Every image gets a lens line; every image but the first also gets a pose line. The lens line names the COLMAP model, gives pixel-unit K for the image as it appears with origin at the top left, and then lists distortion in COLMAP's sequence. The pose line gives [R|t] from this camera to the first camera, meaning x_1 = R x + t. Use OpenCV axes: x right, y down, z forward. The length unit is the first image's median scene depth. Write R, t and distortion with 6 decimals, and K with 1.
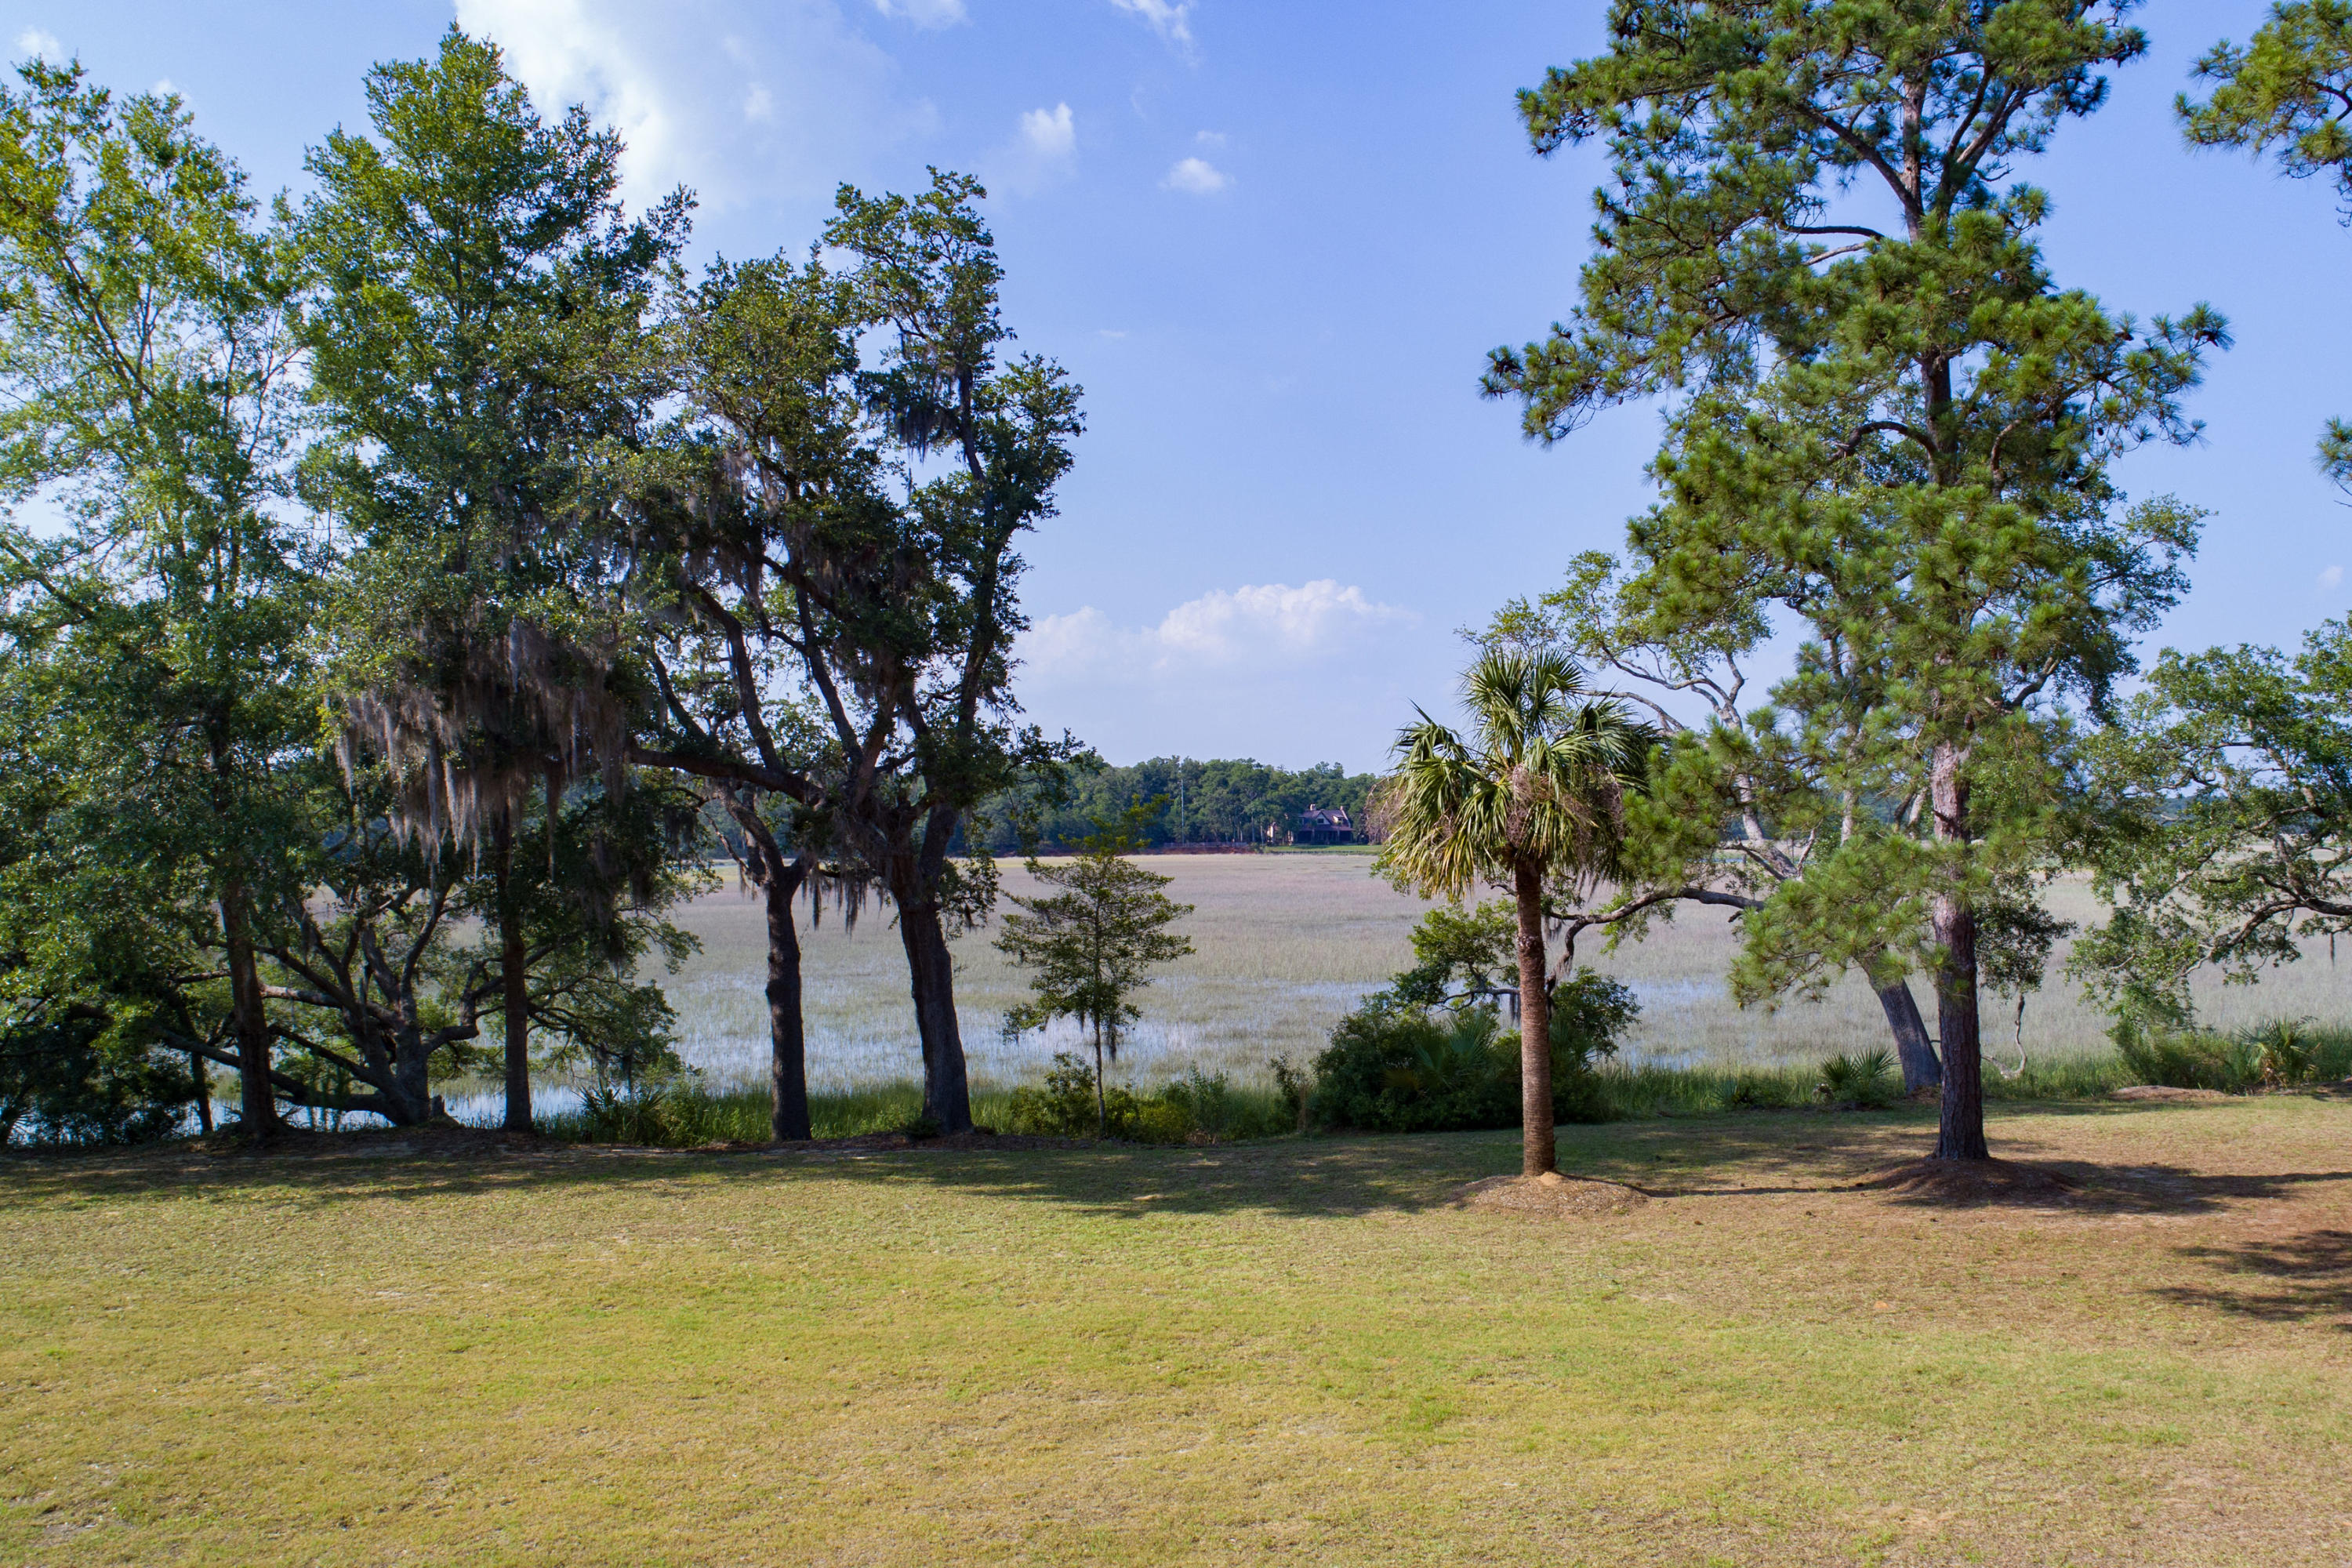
lens RADIAL K [[1899.8, 0, 1205.3], [0, 1899.8, 756.7], [0, 0, 1]] dist [-0.007399, 0.030315]
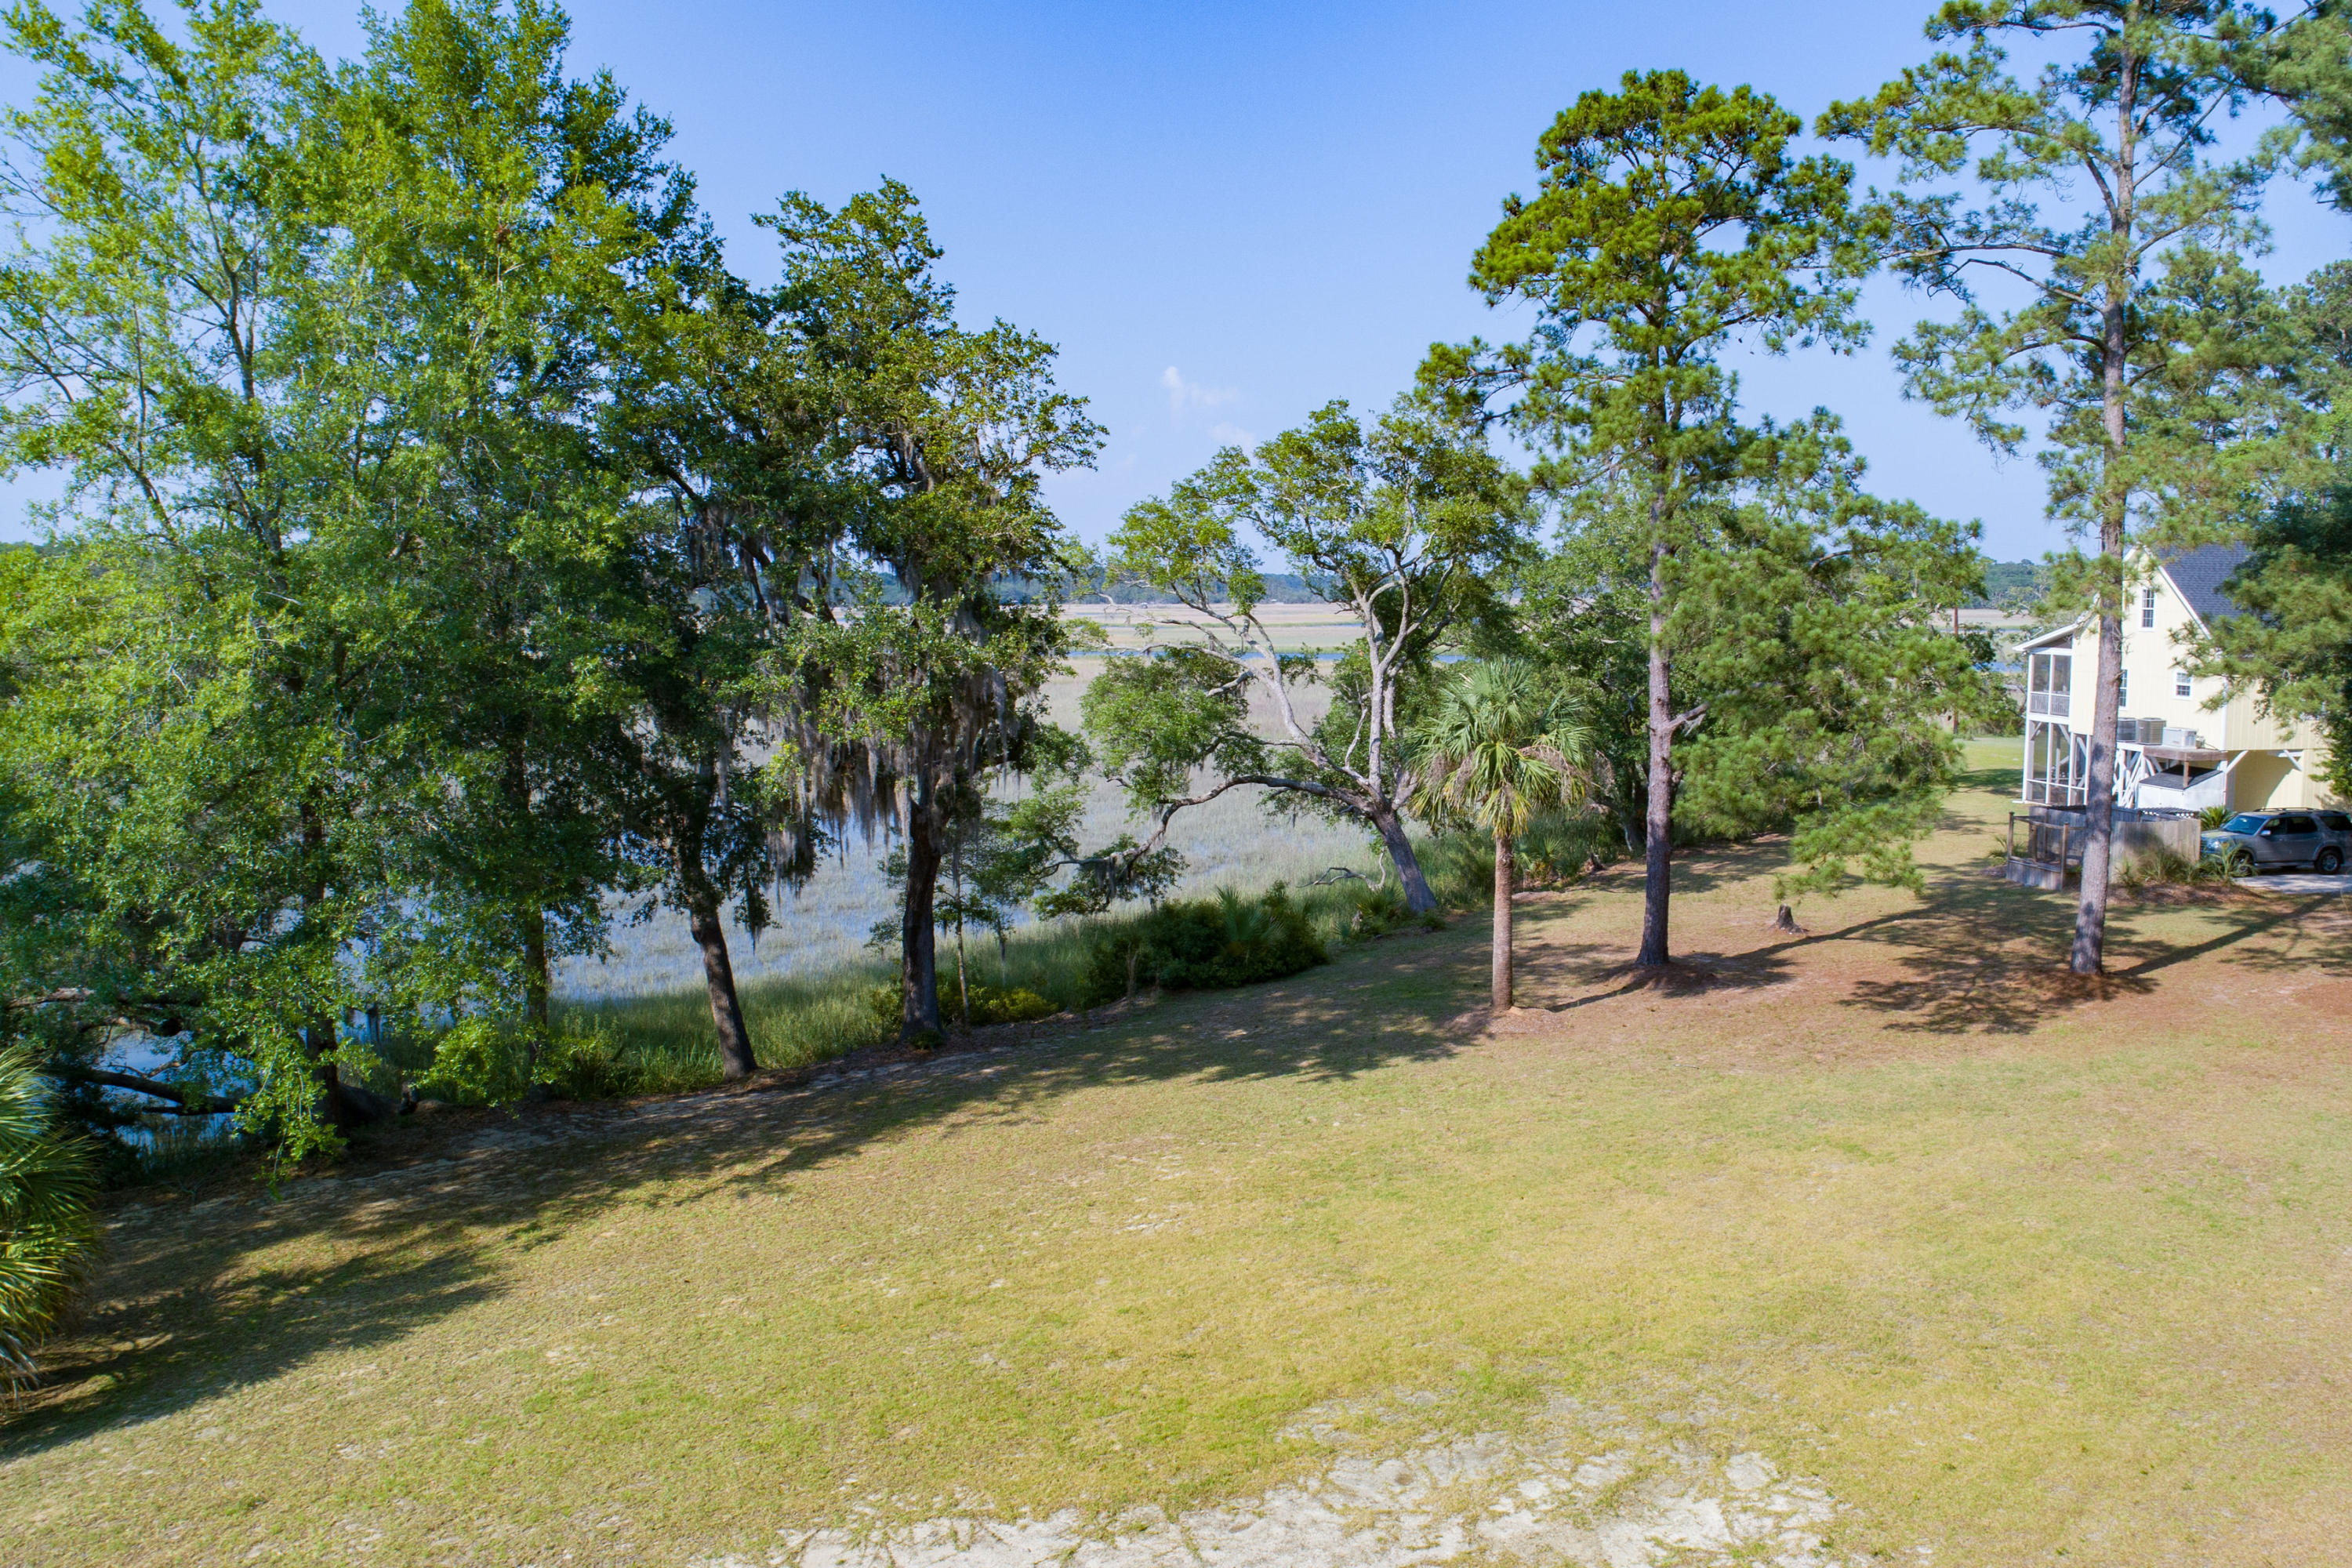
lens RADIAL K [[1905.4, 0, 1240.3], [0, 1905.4, 785.0], [0, 0, 1]] dist [-0.015070, 0.008566]
pose [[0.757648, -0.061772, 0.649734, -0.730919], [-0.028337, 0.991459, 0.127304, -0.110250], [-0.652048, -0.114864, 0.749426, 0.012646]]
